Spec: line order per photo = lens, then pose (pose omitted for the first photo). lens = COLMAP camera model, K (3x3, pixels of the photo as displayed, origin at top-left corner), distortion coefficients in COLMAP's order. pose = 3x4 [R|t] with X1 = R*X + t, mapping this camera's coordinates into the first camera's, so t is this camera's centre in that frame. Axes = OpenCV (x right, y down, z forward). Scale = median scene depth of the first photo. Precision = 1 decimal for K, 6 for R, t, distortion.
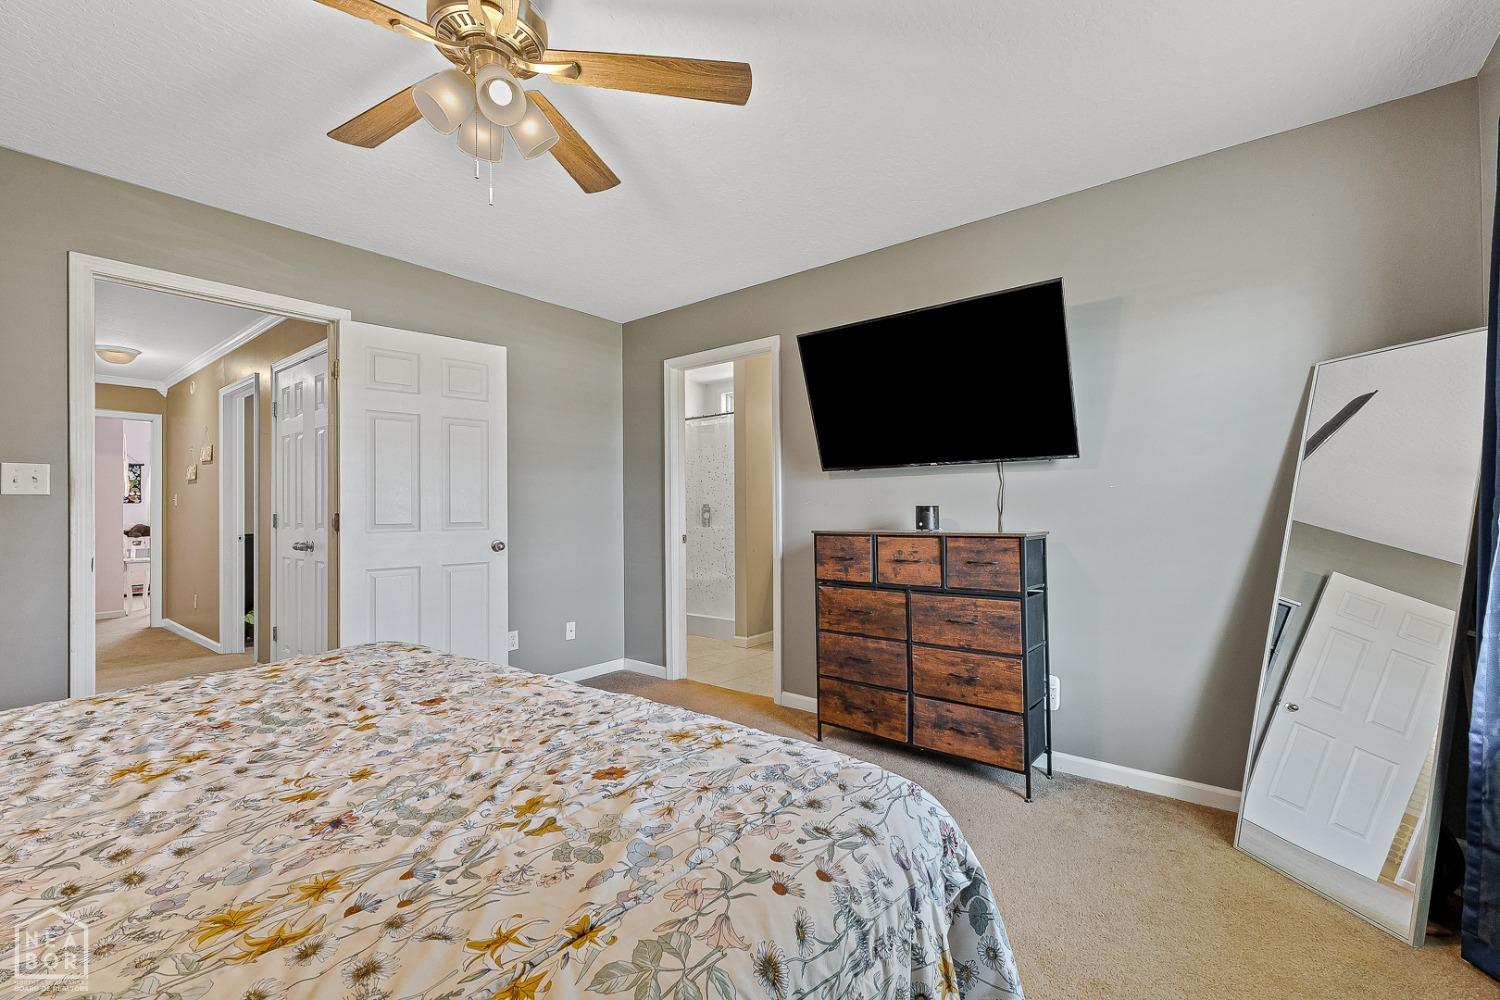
lens RADIAL K [[635.5, 0, 750.0], [0, 635.5, 500.0], [0, 0, 1]] dist [0.000945, 0.000015]
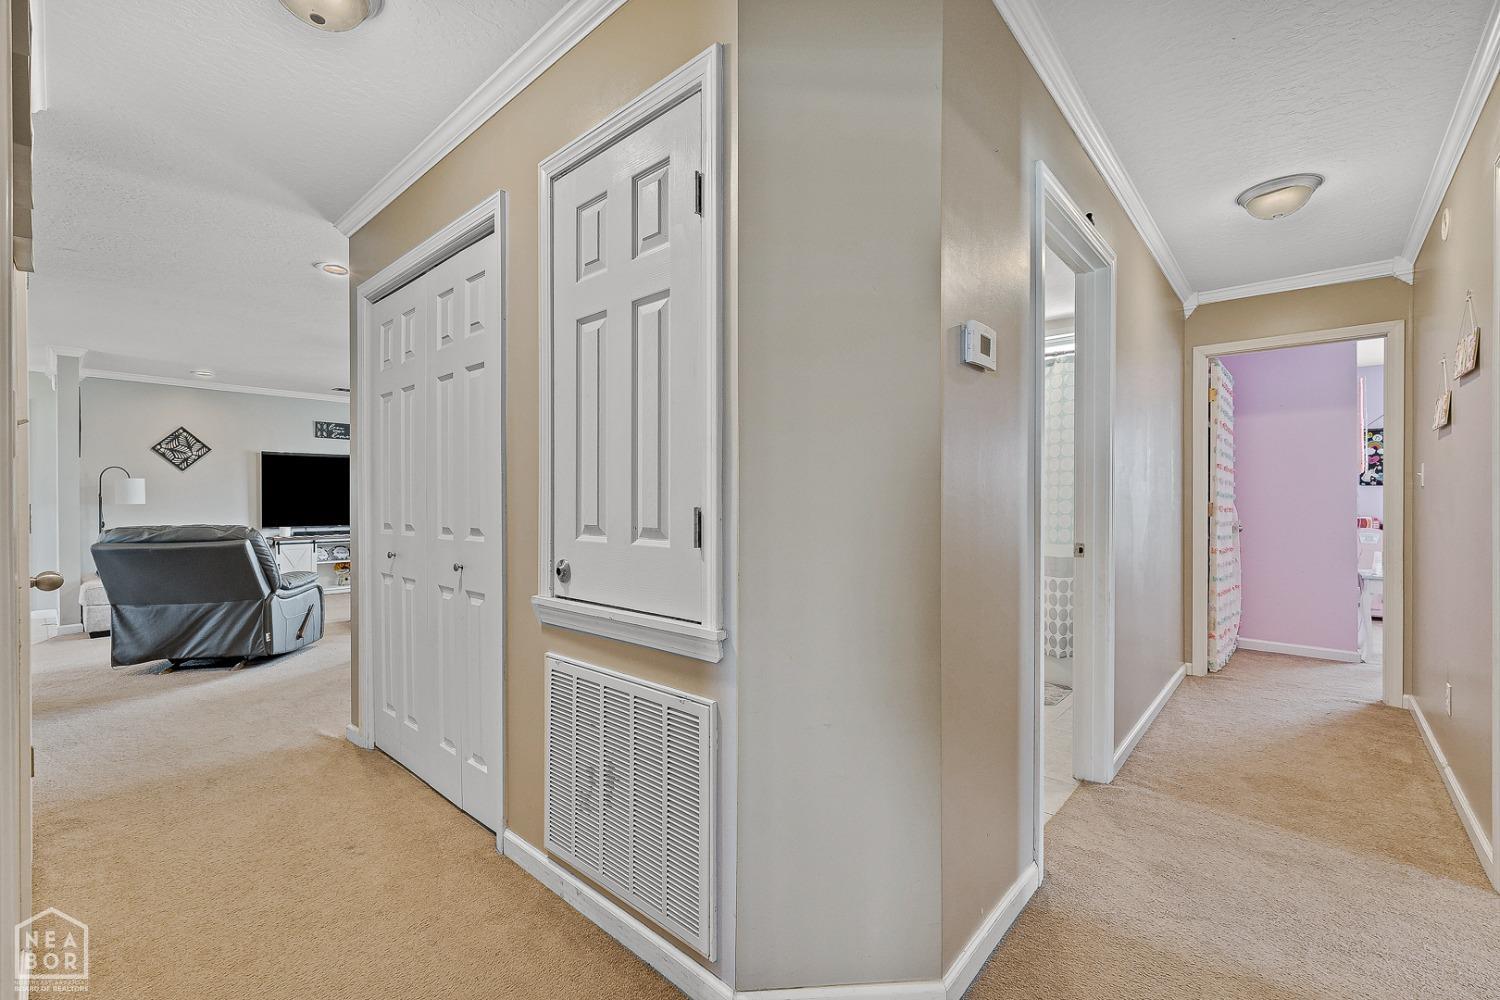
lens RADIAL K [[635.5, 0, 750.0], [0, 635.5, 500.0], [0, 0, 1]] dist [0.000945, 0.000015]
pose [[-0.018841, 0.007443, -0.999795, -0.385575], [0.013014, 0.999889, 0.007199, 0.008175], [0.999738, -0.012876, -0.018936, 0.478533]]
